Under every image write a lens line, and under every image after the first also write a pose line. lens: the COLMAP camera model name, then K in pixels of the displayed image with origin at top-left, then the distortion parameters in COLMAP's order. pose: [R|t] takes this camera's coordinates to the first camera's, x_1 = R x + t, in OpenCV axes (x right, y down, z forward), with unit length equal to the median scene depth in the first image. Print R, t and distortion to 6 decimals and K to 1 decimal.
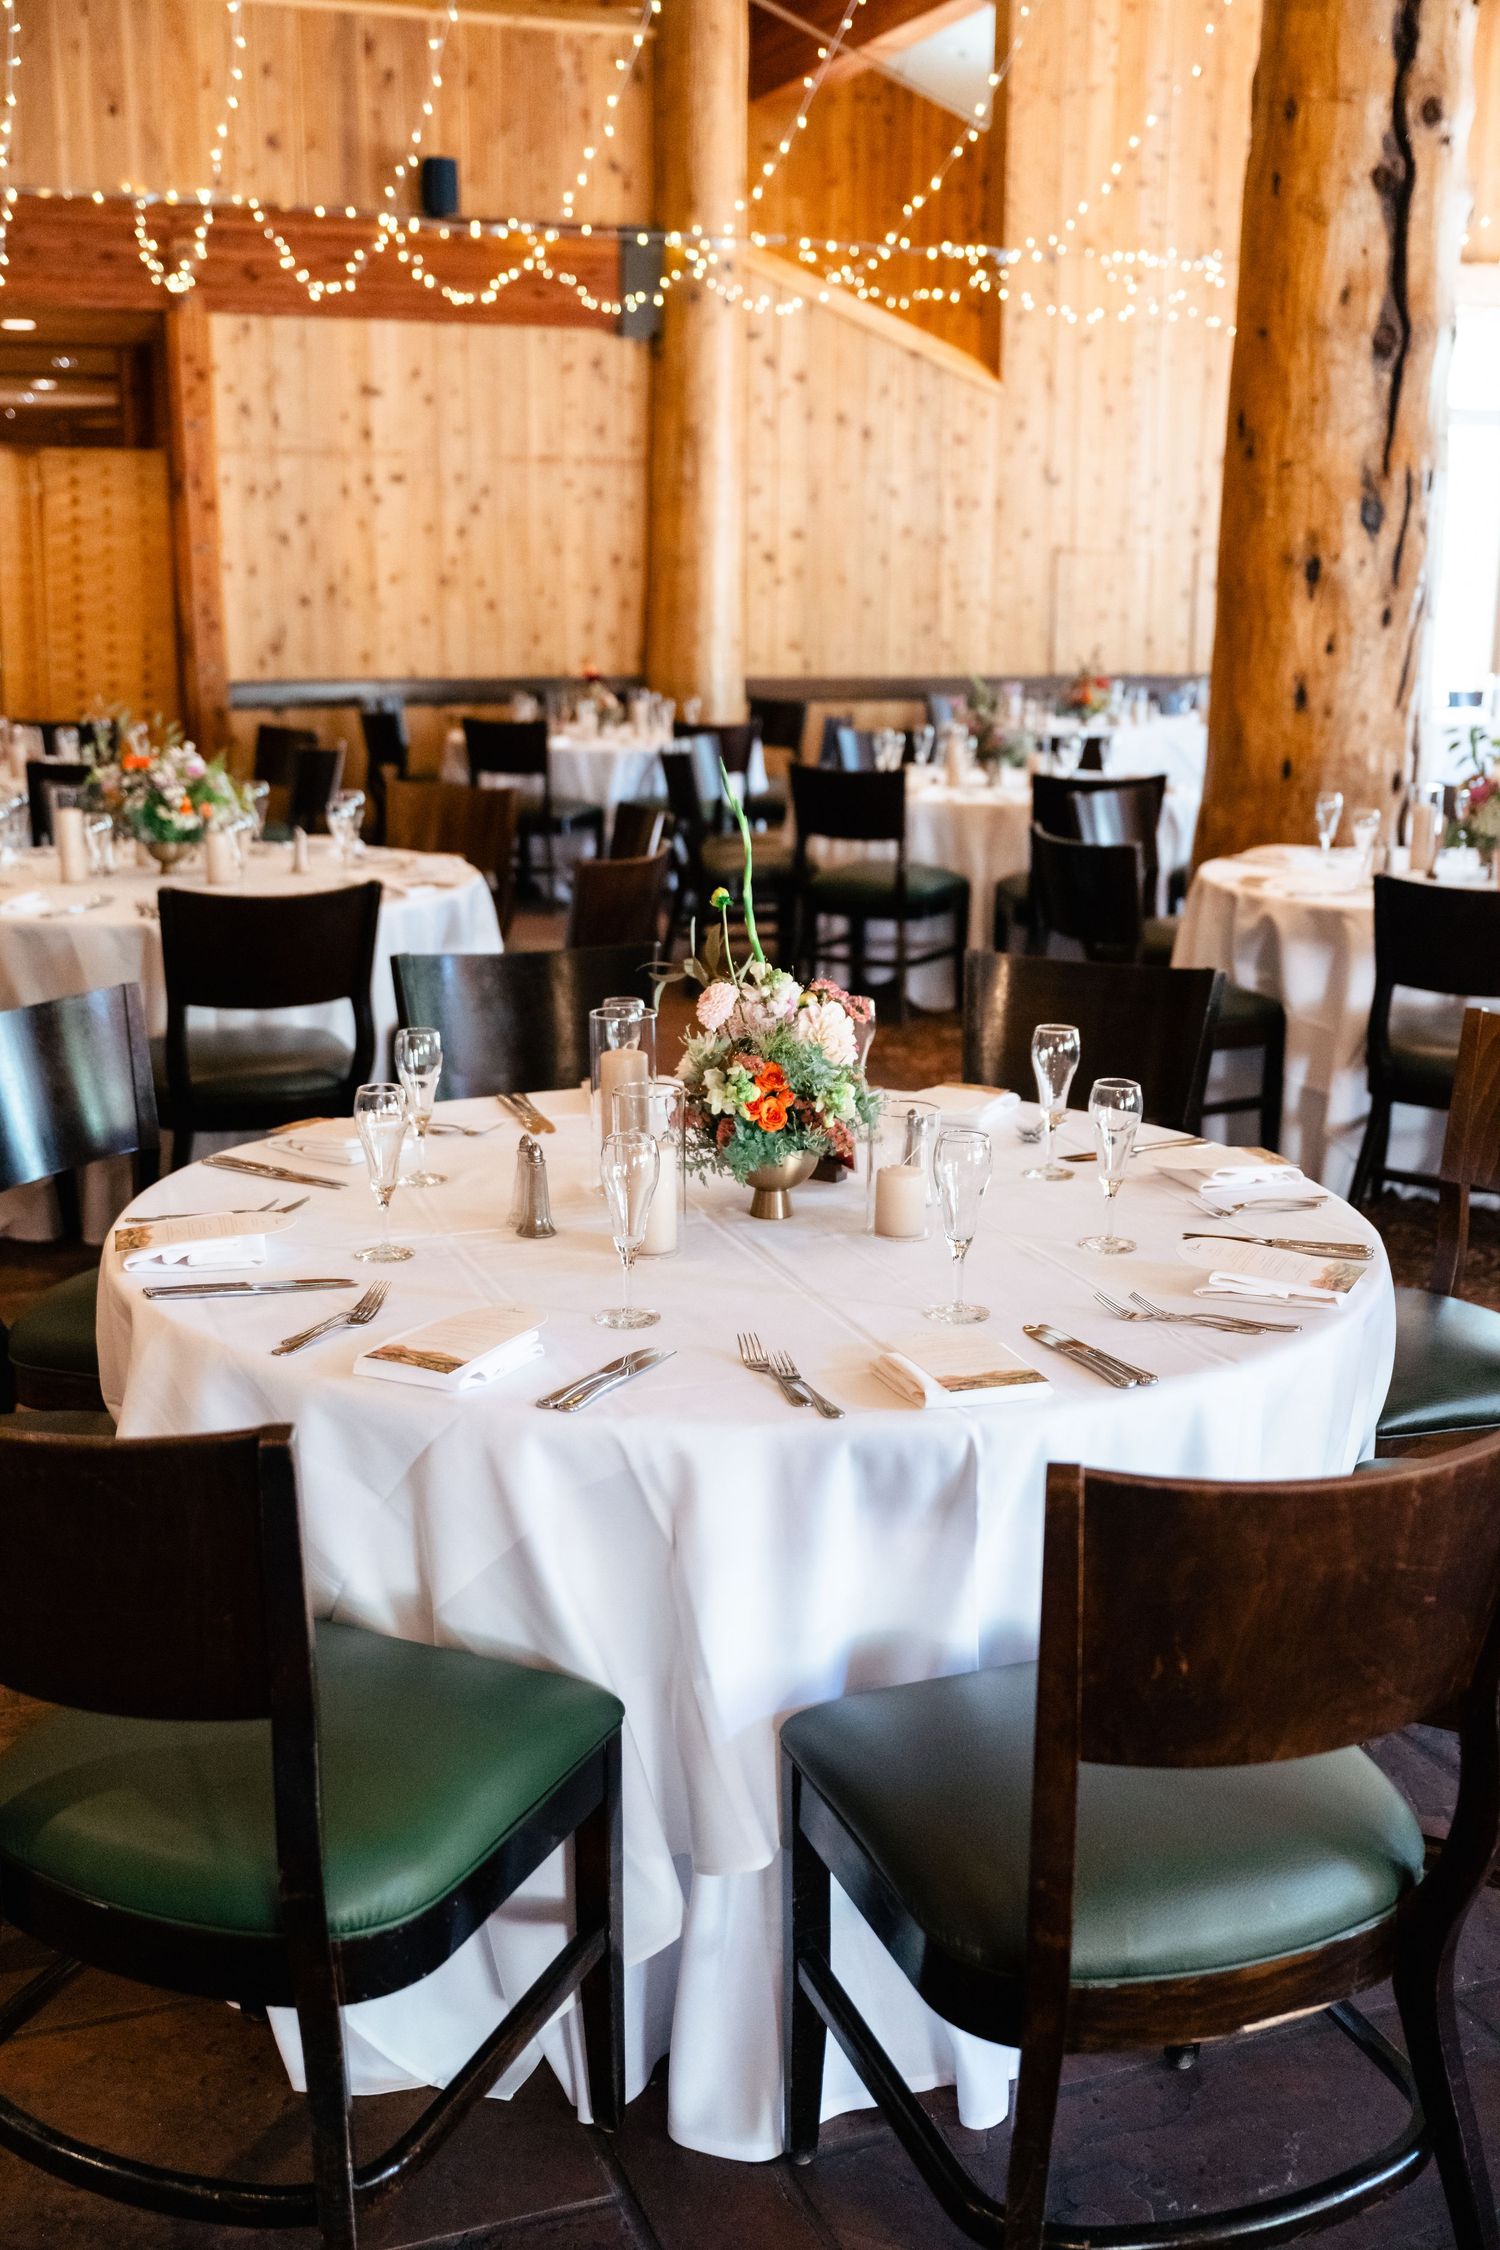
lens RADIAL K [[2359.9, 0, 754.6], [0, 2359.9, 1123.8], [0, 0, 1]] dist [0.008027, 0.000000]
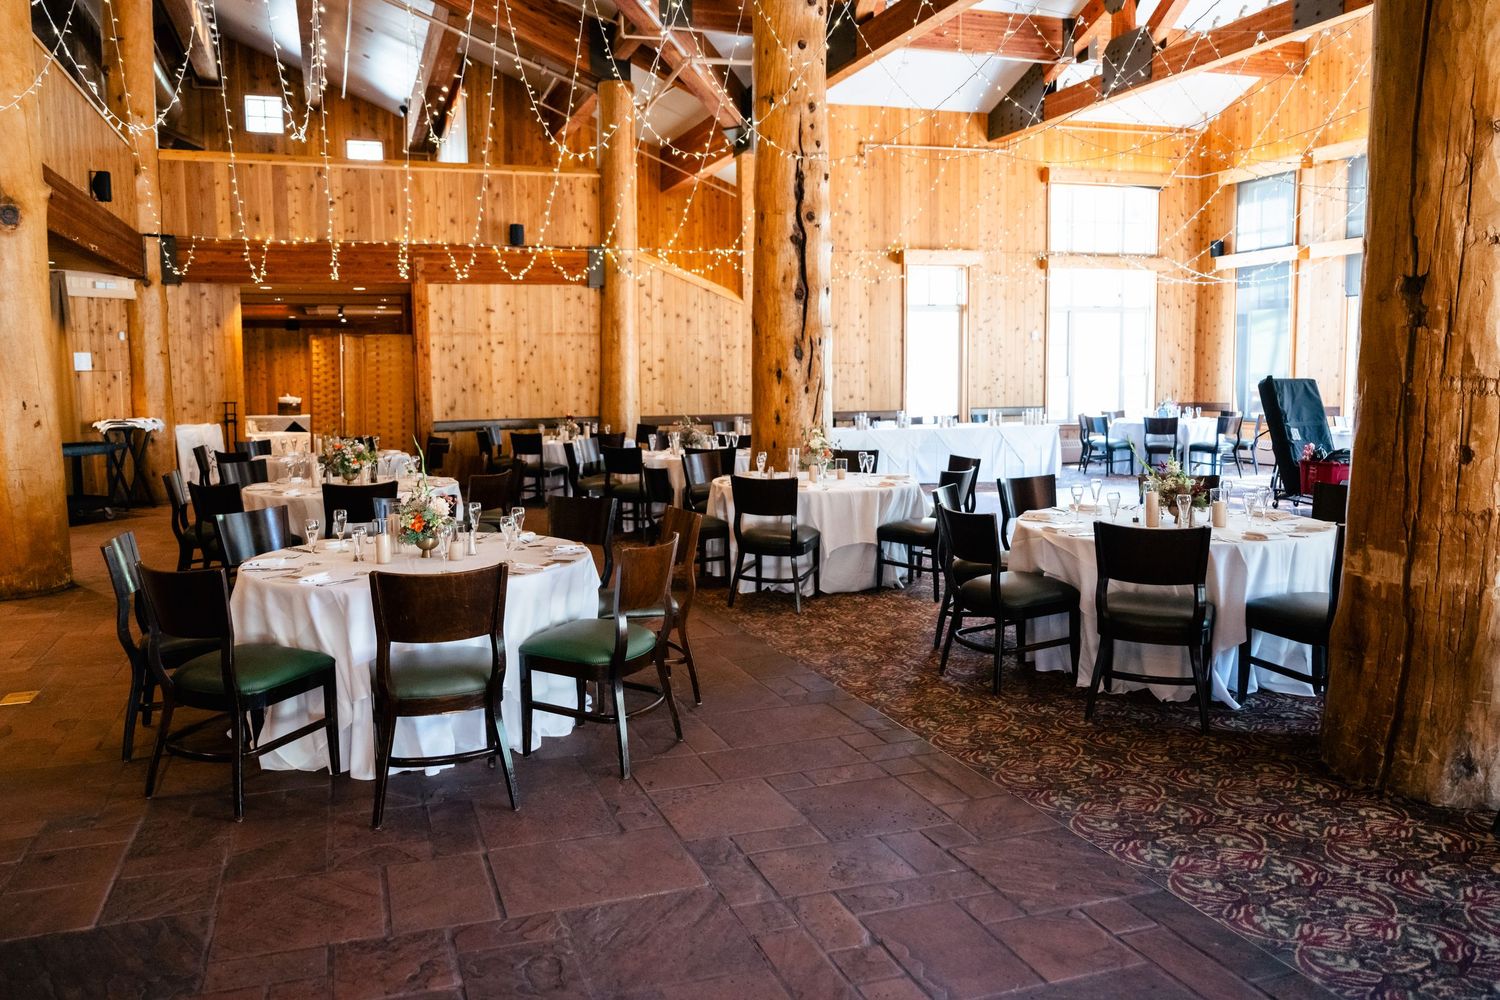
lens RADIAL K [[1108.1, 0, 700.3], [0, 1108.1, 471.4], [0, 0, 1]] dist [-0.012815, -0.000498]
pose [[0.998736, -0.015870, -0.047701, 0.124511], [0.009104, 0.990274, -0.138835, 0.036155], [0.049440, 0.138225, 0.989166, -0.168605]]
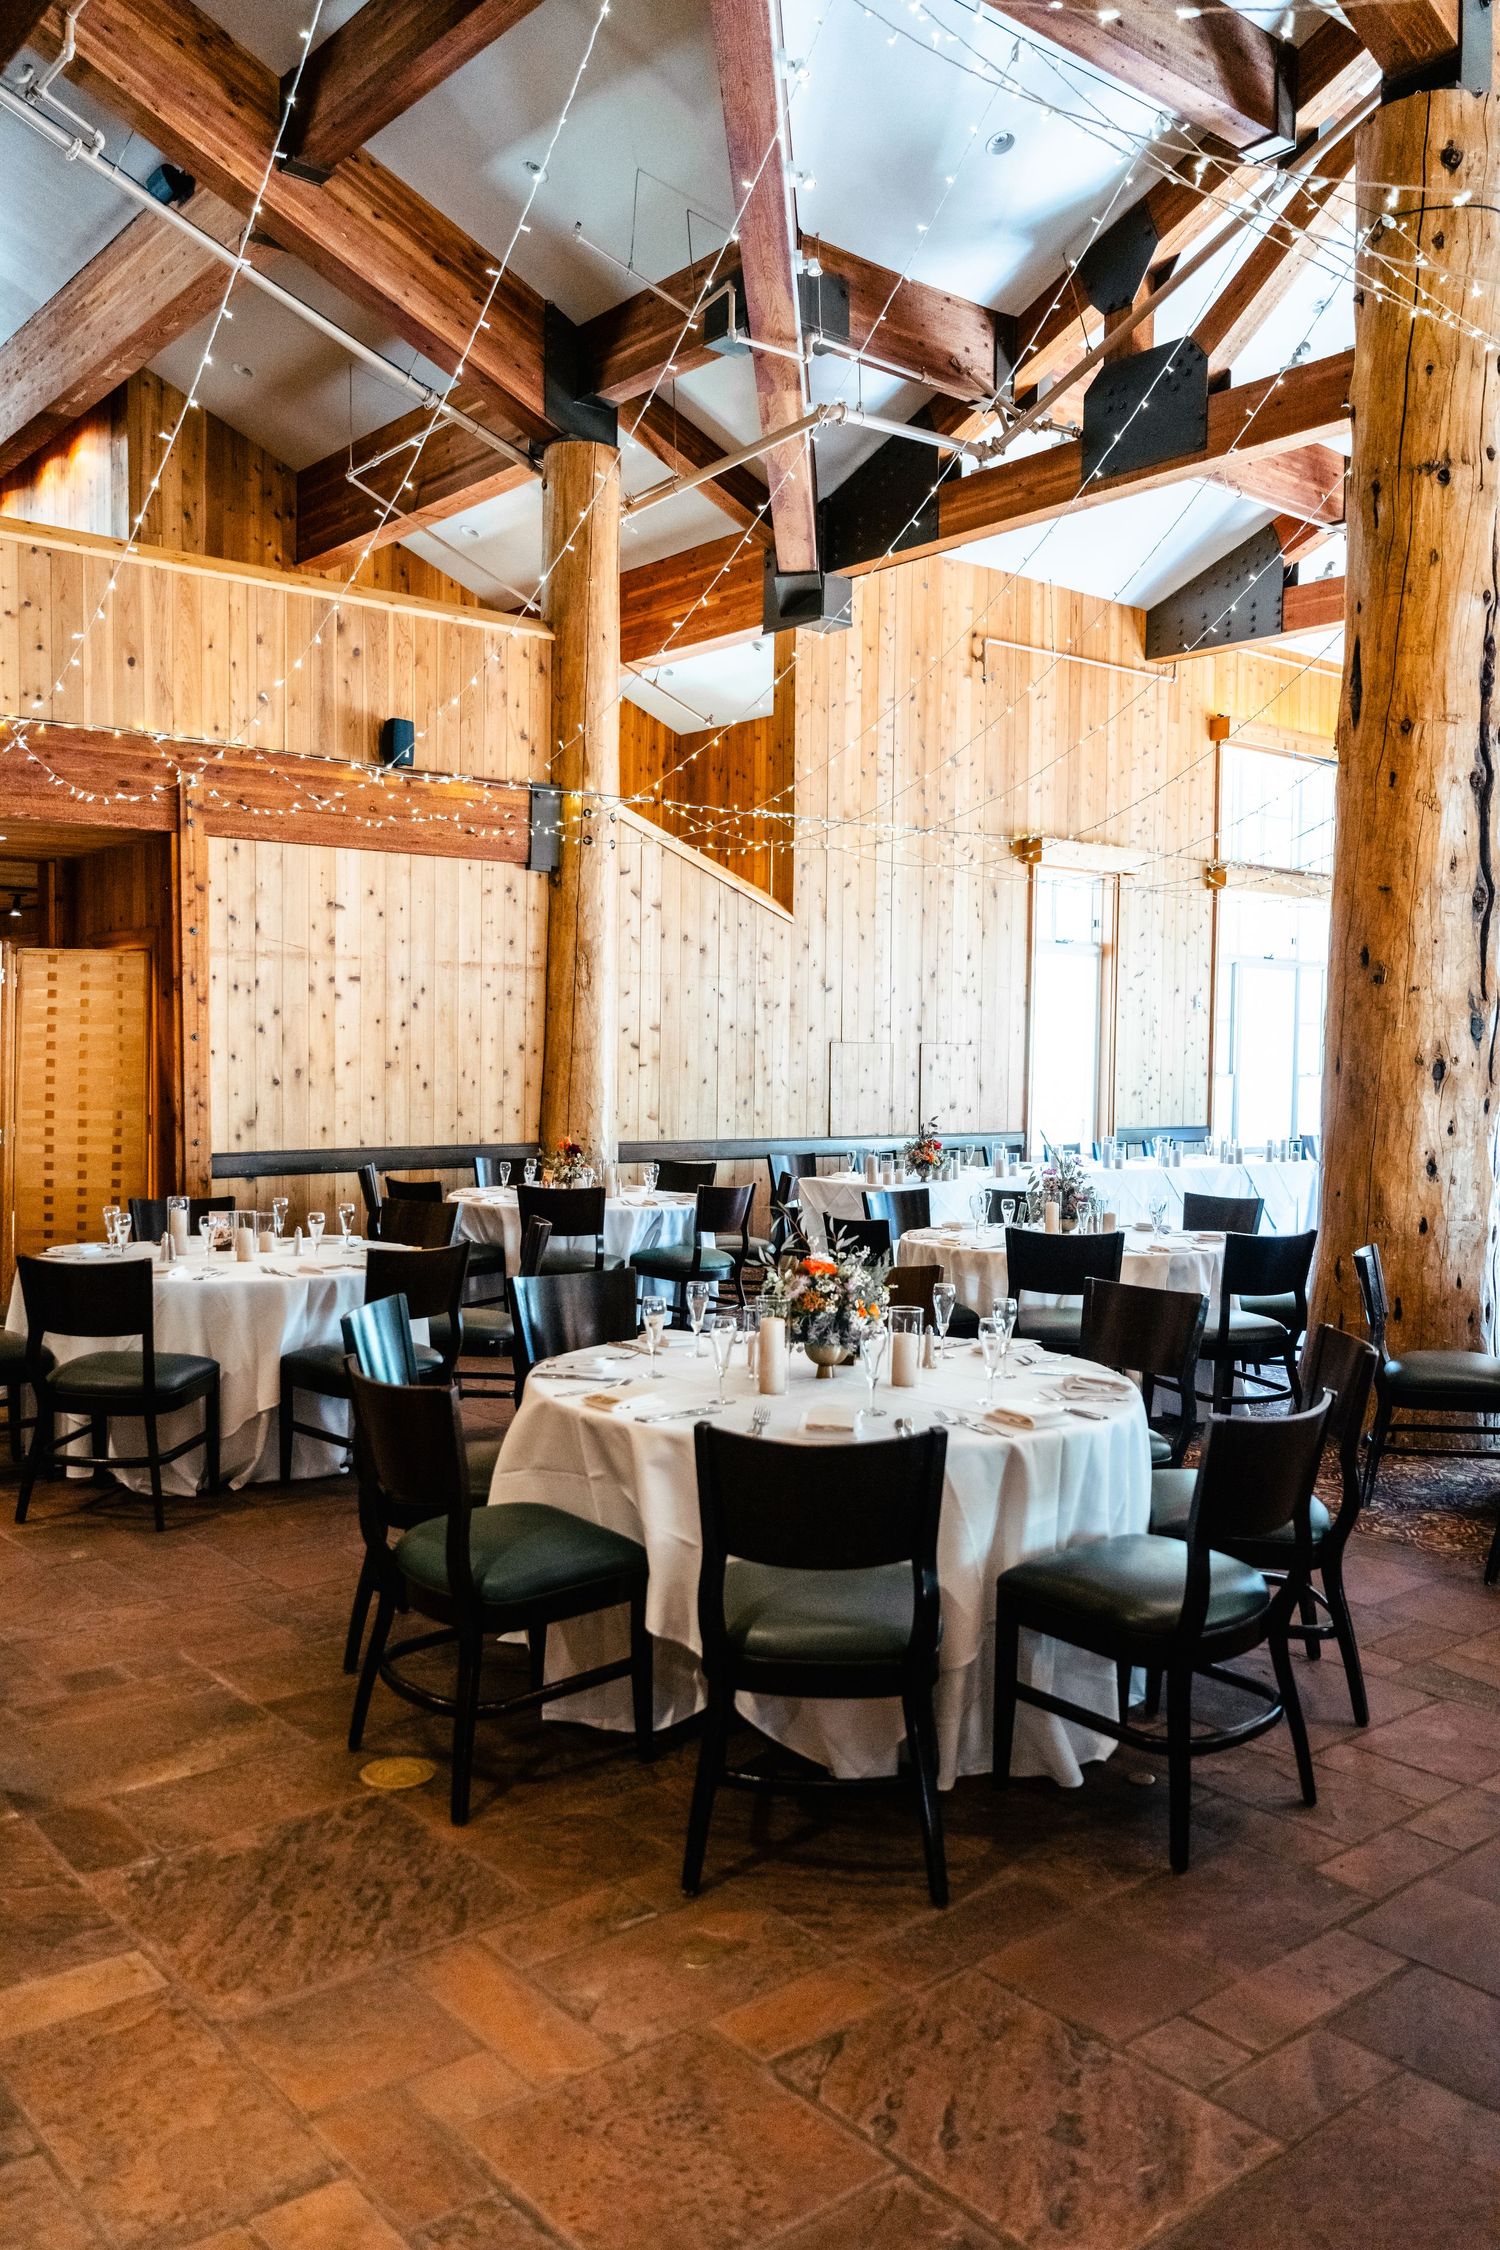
lens RADIAL K [[1767.2, 0, 755.7], [0, 1767.2, 1139.4], [0, 0, 1]] dist [-0.000929, -0.005513]
pose [[0.944584, -0.011284, 0.328077, -0.256219], [0.068485, 0.984192, -0.163329, -0.041553], [-0.321048, 0.176747, 0.930424, 0.147632]]
